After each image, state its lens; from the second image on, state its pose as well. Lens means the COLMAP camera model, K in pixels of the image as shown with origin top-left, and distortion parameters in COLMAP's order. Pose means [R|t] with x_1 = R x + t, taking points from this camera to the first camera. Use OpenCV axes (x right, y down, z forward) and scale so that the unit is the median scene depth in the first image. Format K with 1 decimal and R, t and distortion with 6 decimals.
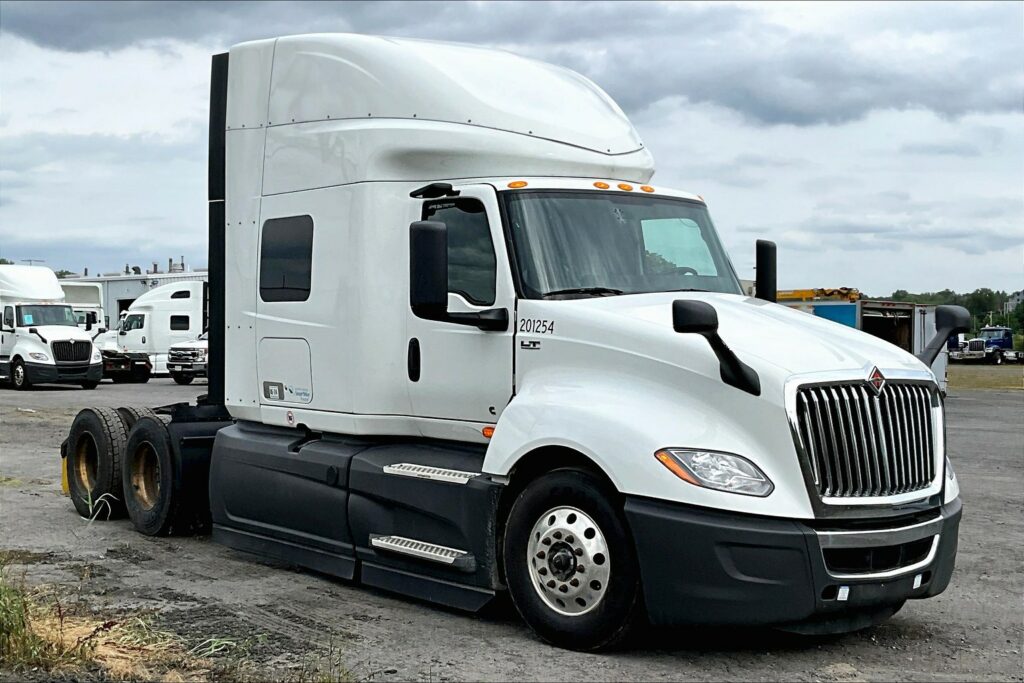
lens RADIAL K [[1380.9, 0, 512.0], [0, 1380.9, 341.5], [0, 0, 1]] dist [0.039538, 0.005141]
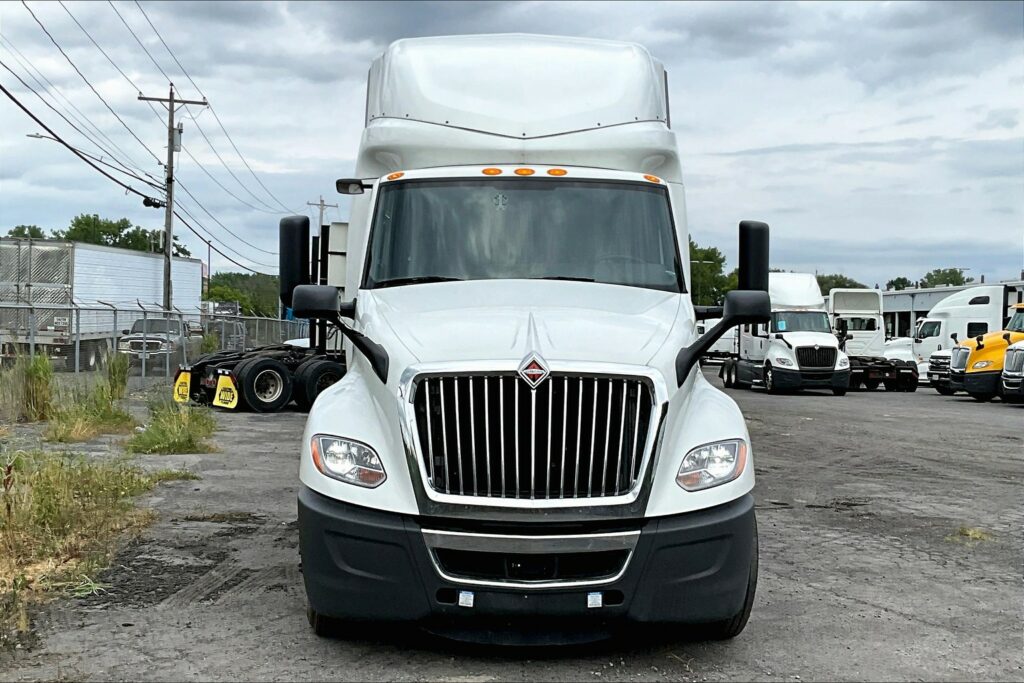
lens RADIAL K [[1423.1, 0, 512.0], [0, 1423.1, 341.5], [0, 0, 1]] dist [0.044143, 0.006614]
pose [[0.821222, 0.008811, -0.570540, 0.116417], [-0.012635, 0.999916, -0.002745, 0.001634], [0.570468, 0.009463, 0.821265, 0.033399]]
